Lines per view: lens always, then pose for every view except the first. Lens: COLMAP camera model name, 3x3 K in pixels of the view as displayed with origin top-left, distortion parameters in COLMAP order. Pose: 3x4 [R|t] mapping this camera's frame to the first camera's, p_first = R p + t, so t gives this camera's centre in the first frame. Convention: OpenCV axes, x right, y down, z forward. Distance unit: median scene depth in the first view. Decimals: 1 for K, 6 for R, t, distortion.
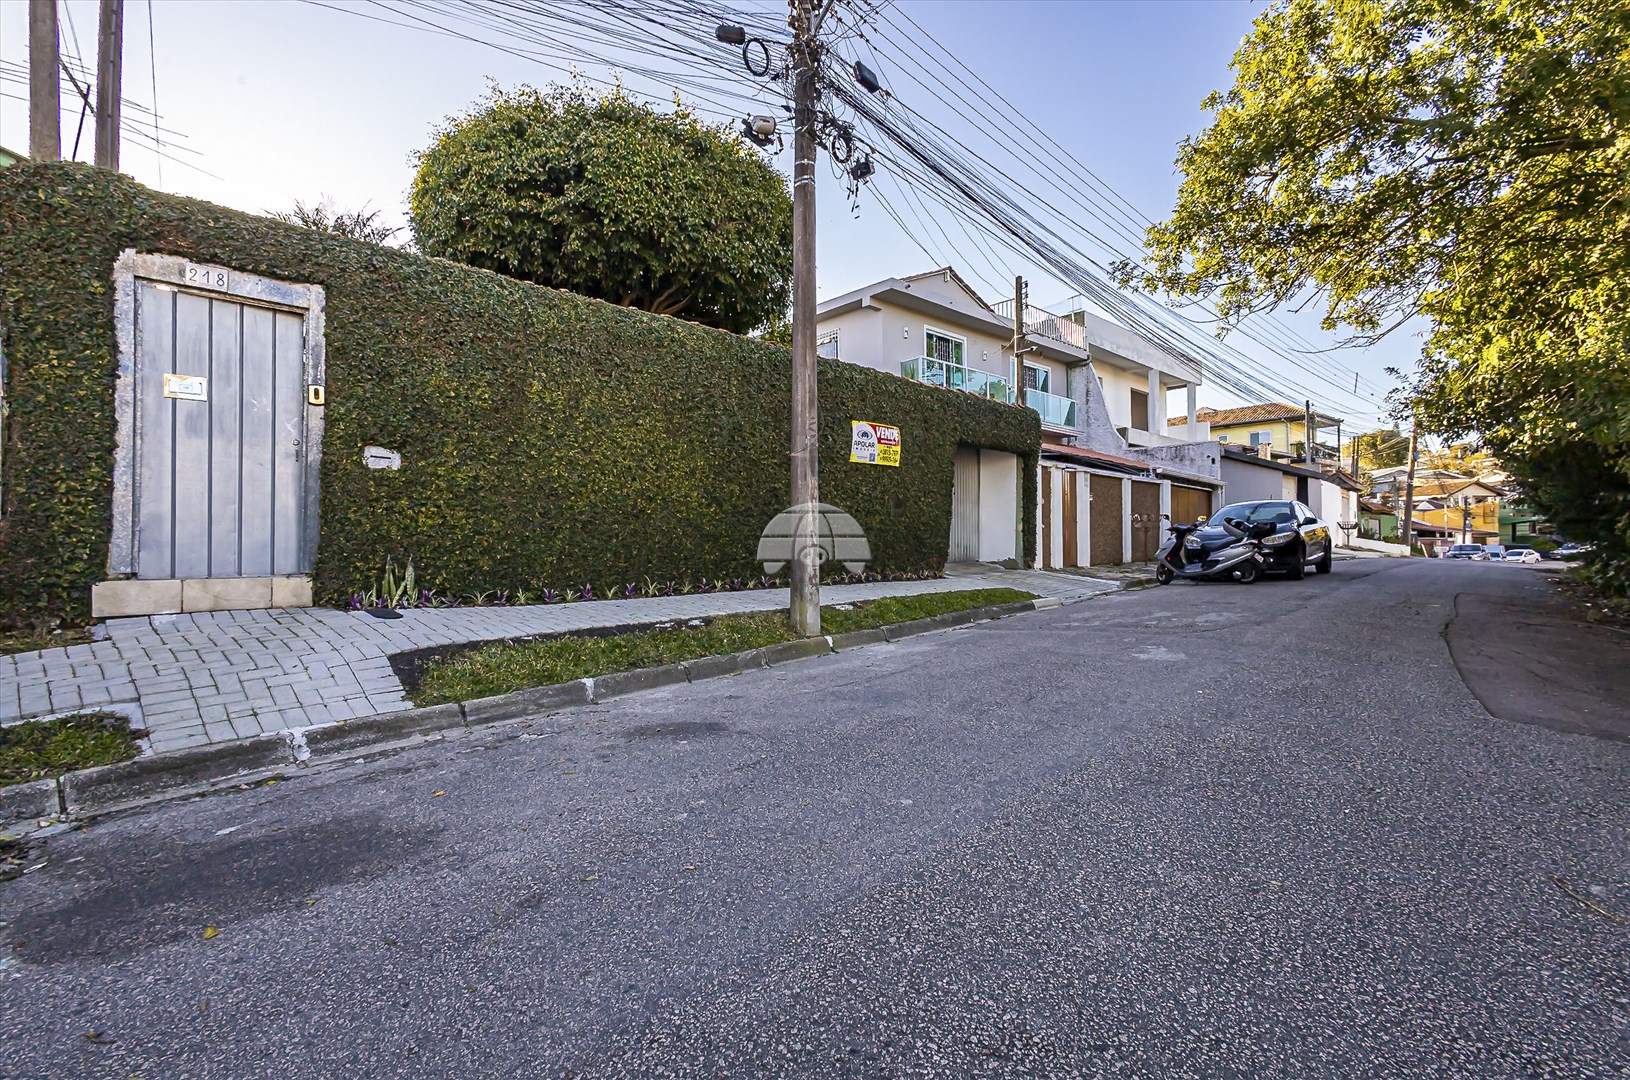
lens RADIAL K [[744.9, 0, 810.6], [0, 744.9, 533.7], [0, 0, 1]] dist [0.006851, -0.001497]
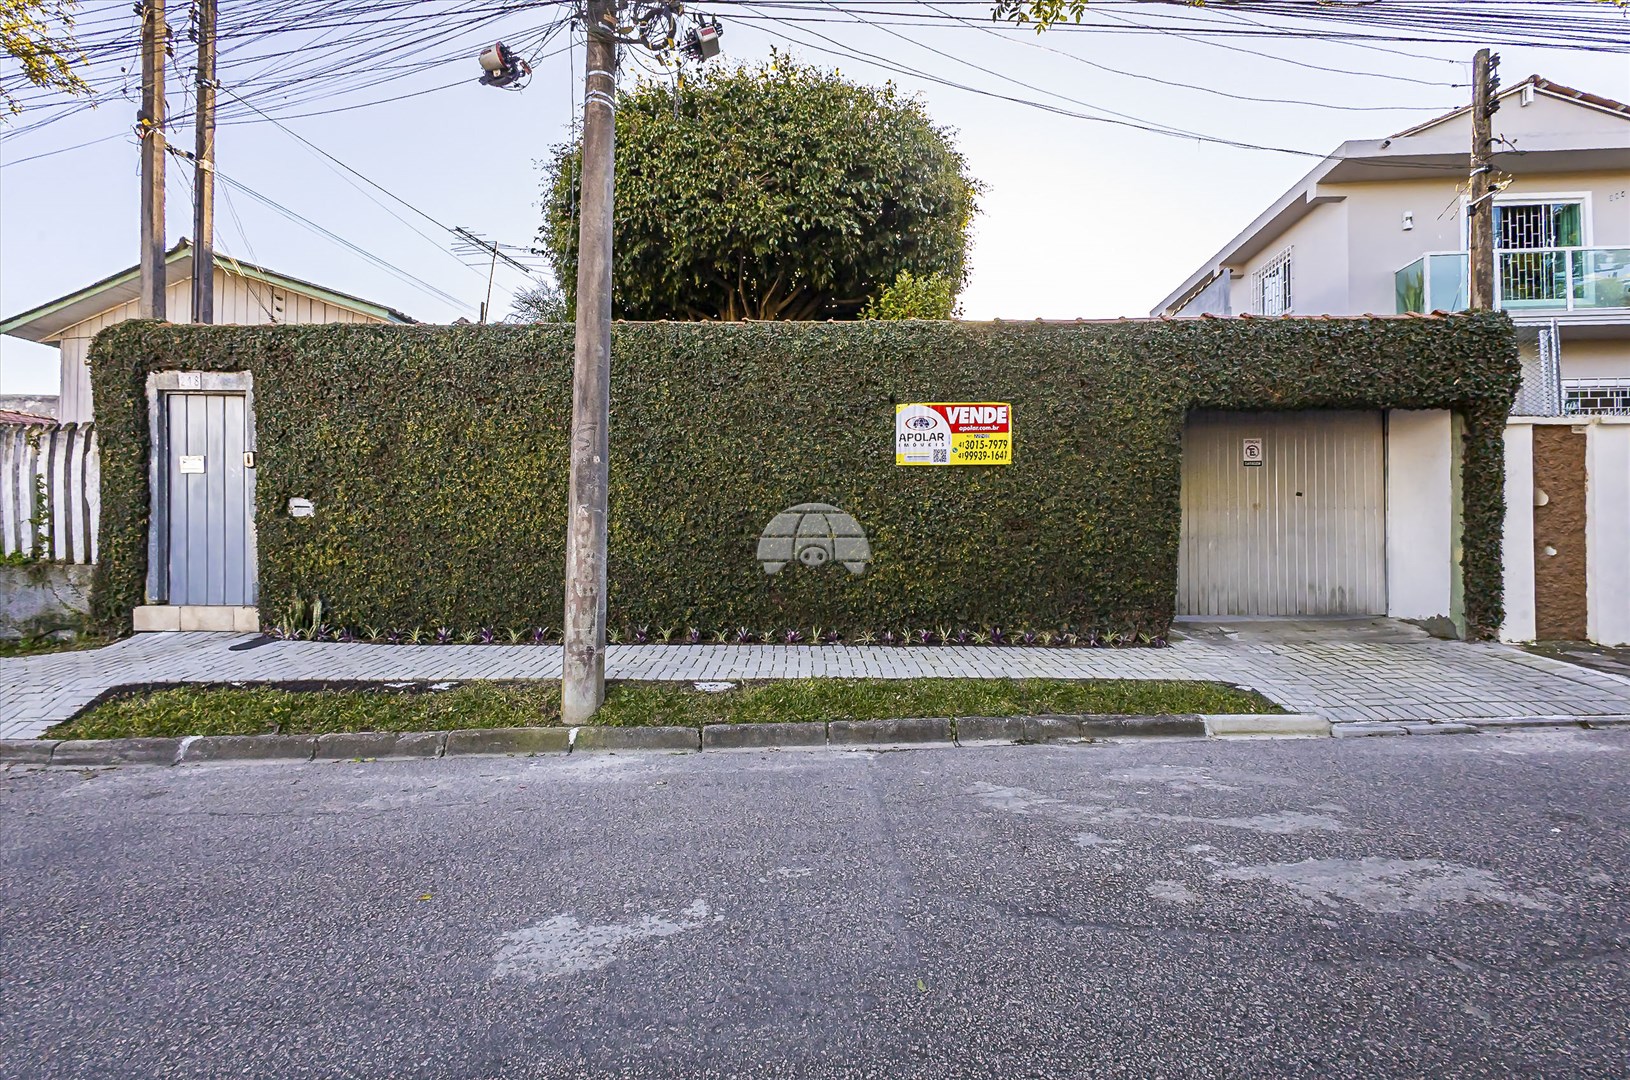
lens RADIAL K [[744.9, 0, 814.8], [0, 744.9, 538.2], [0, 0, 1]] dist [0.006851, -0.001497]
pose [[0.681767, -0.002608, -0.731565, 0.499404], [0.004075, 0.999992, 0.000233, -0.030945], [0.731558, -0.003140, 0.681772, 0.484981]]
